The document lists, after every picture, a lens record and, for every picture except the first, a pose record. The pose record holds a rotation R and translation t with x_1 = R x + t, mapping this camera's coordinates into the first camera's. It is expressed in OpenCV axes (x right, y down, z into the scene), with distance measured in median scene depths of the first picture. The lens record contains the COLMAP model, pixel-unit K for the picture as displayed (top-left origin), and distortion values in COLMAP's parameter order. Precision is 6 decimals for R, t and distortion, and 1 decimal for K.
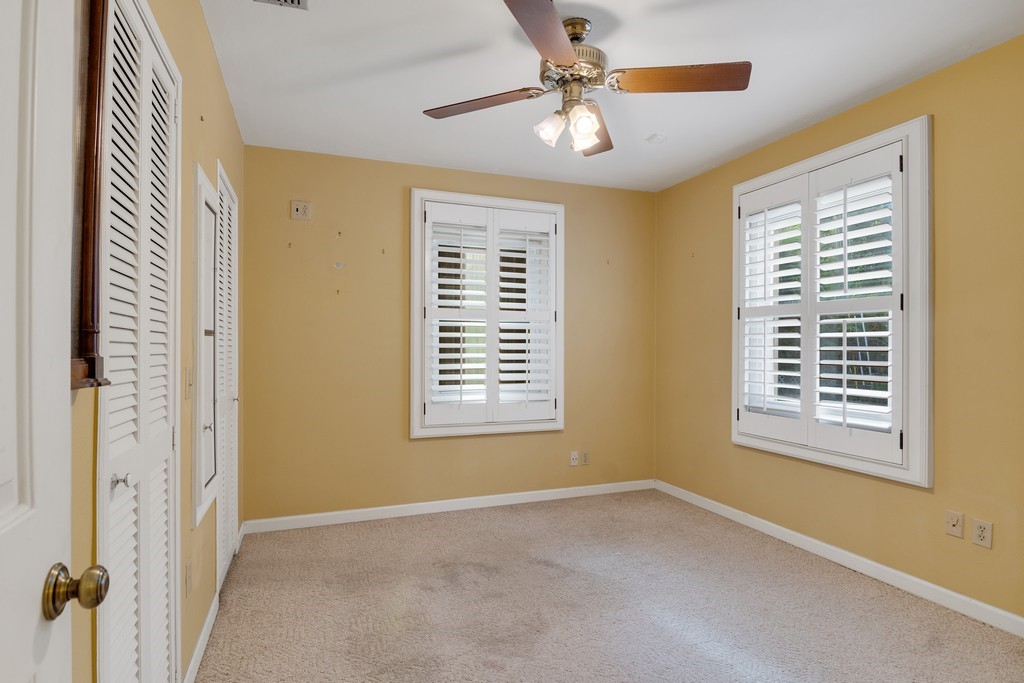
lens RADIAL K [[499.8, 0, 512.5], [0, 499.8, 341.3], [0, 0, 1]] dist [-0.015240, -0.005029]
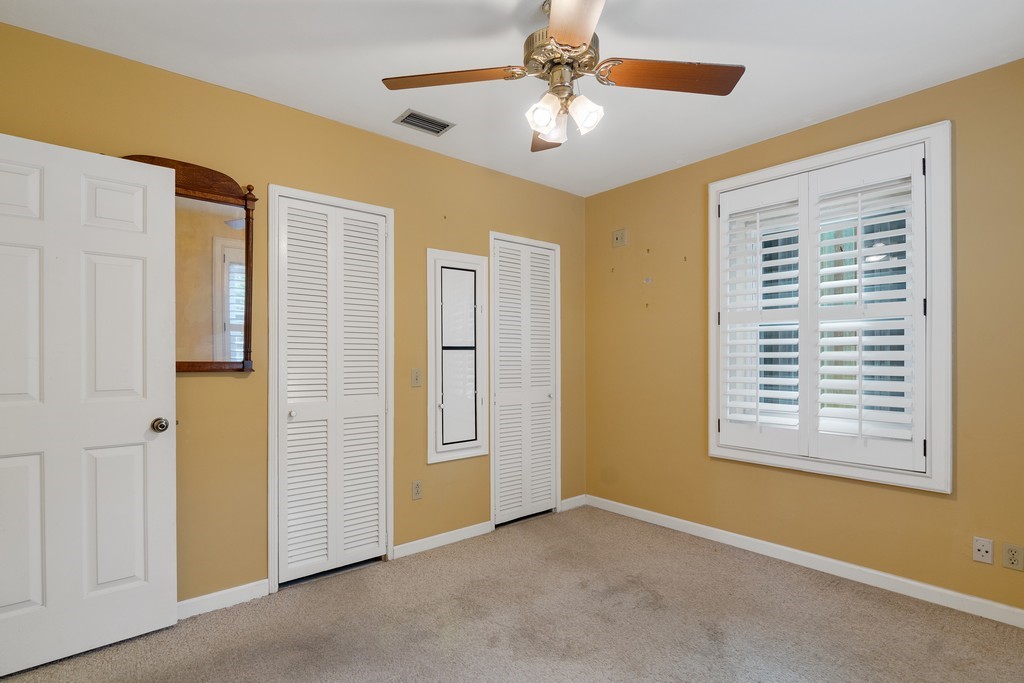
lens RADIAL K [[499.8, 0, 506.1], [0, 499.8, 351.6], [0, 0, 1]] dist [-0.015240, -0.005029]
pose [[0.344706, -0.011107, -0.938645, 0.532634], [0.013117, 0.999889, -0.007015, 0.003332], [0.938619, -0.009894, 0.344813, 0.333096]]
